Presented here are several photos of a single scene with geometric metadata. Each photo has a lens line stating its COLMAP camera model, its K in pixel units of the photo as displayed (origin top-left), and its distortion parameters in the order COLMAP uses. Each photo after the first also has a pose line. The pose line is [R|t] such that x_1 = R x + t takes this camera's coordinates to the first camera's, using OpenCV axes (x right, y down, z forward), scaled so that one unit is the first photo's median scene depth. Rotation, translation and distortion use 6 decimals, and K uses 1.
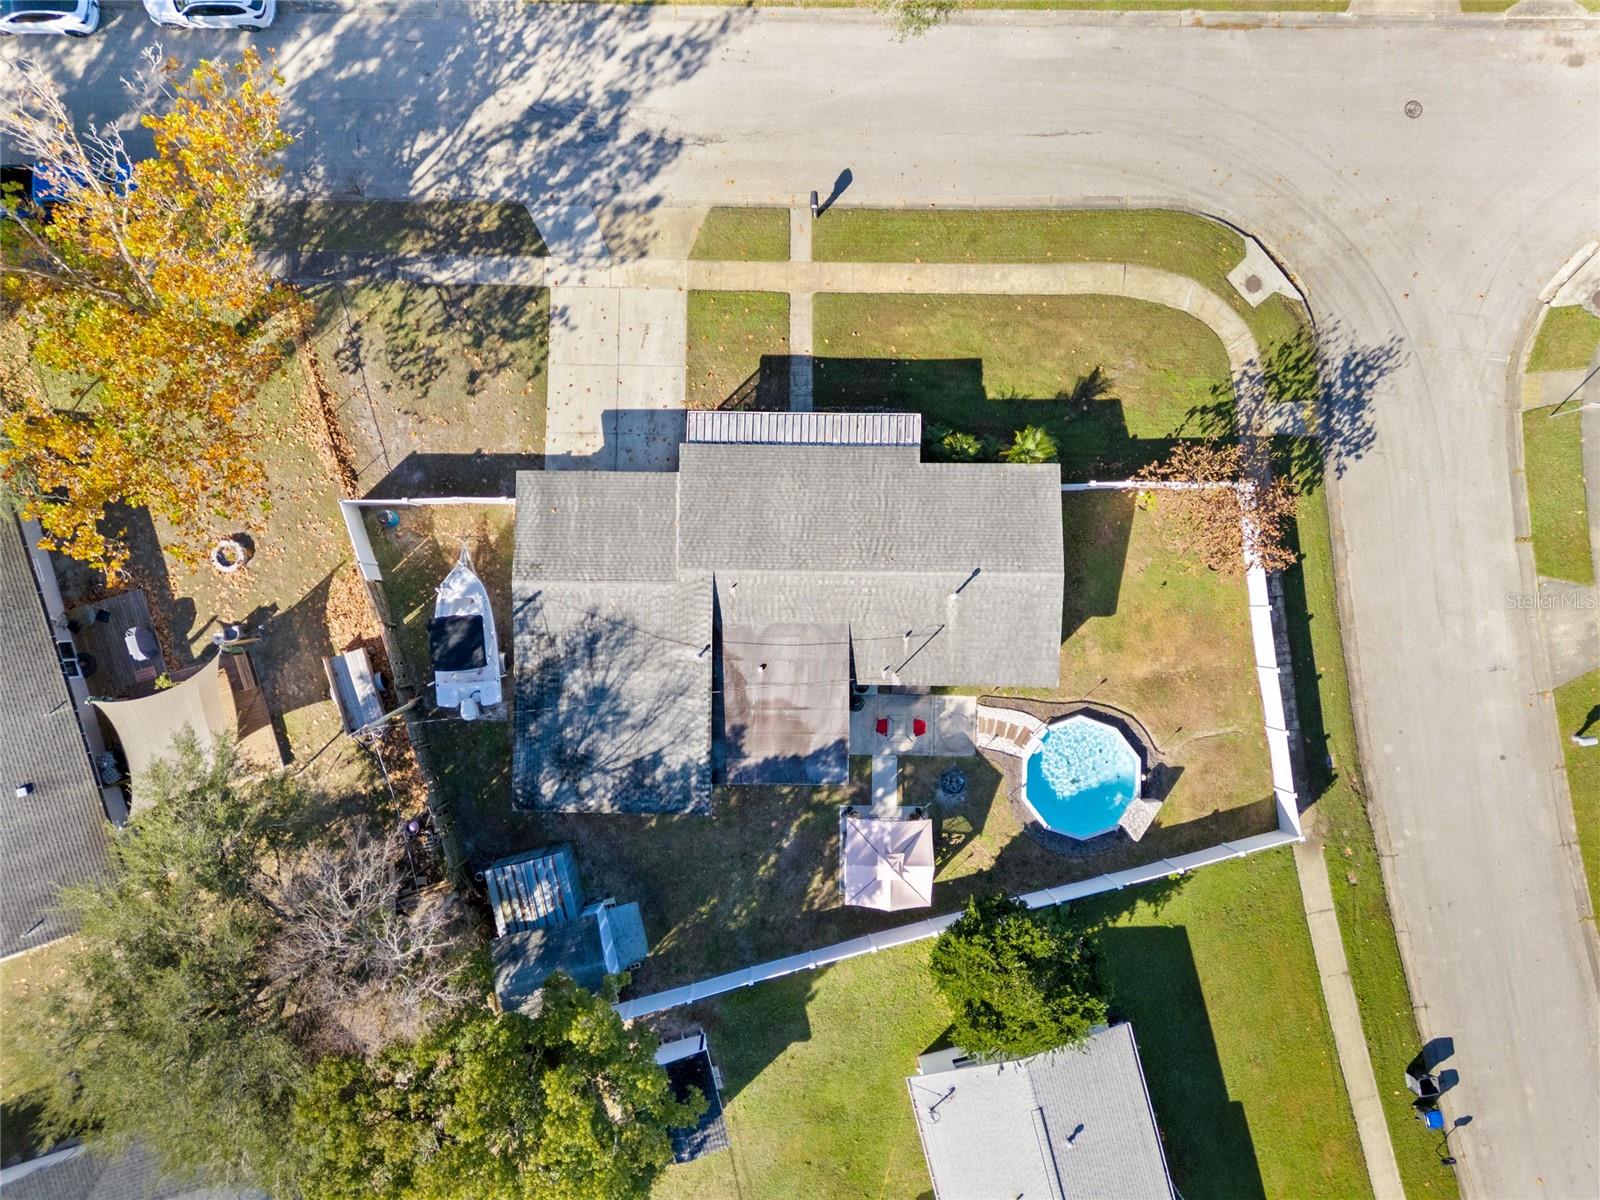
lens RADIAL K [[1178.8, 0, 800.0], [0, 1178.8, 600.0], [0, 0, 1]] dist [0.045396, -0.026700]
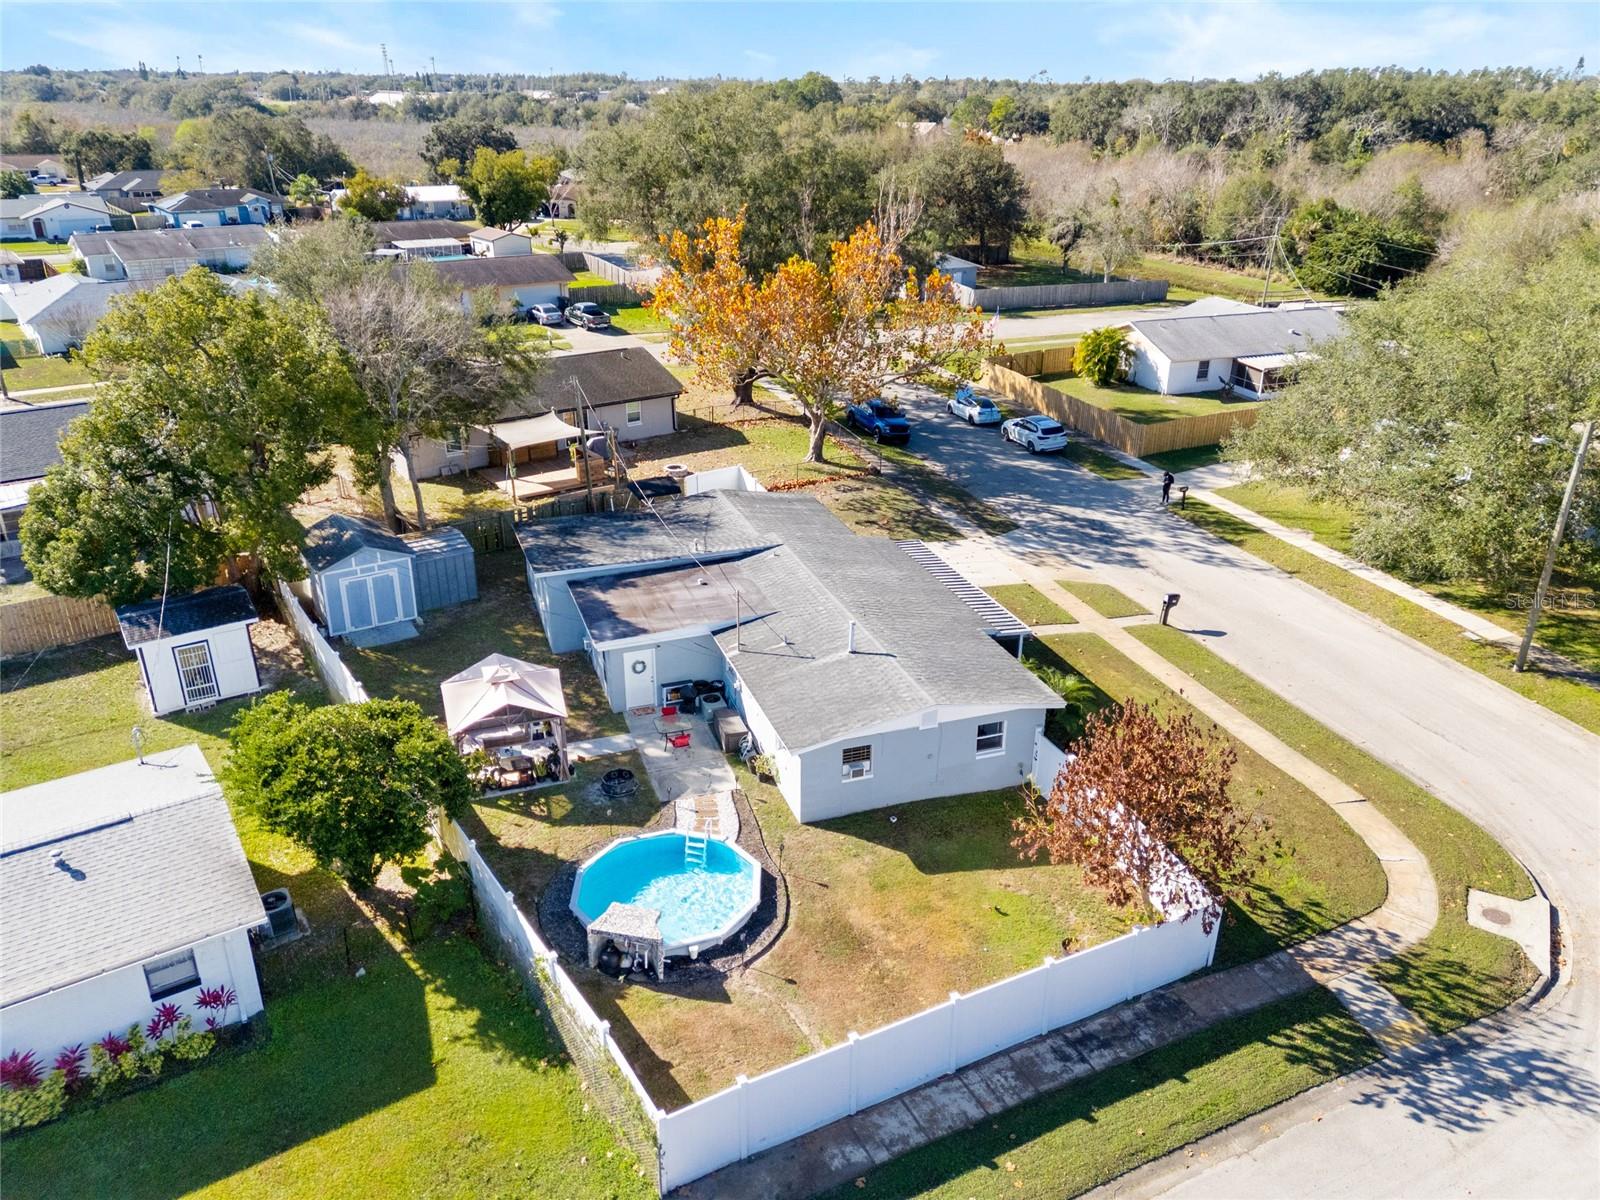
lens RADIAL K [[1178.8, 0, 800.0], [0, 1178.8, 600.0], [0, 0, 1]] dist [0.045396, -0.026700]
pose [[0.342660, 0.369560, -0.863718, 0.744060], [-0.939456, 0.132107, -0.316182, 0.260907], [-0.002745, 0.919768, 0.392453, 0.601141]]
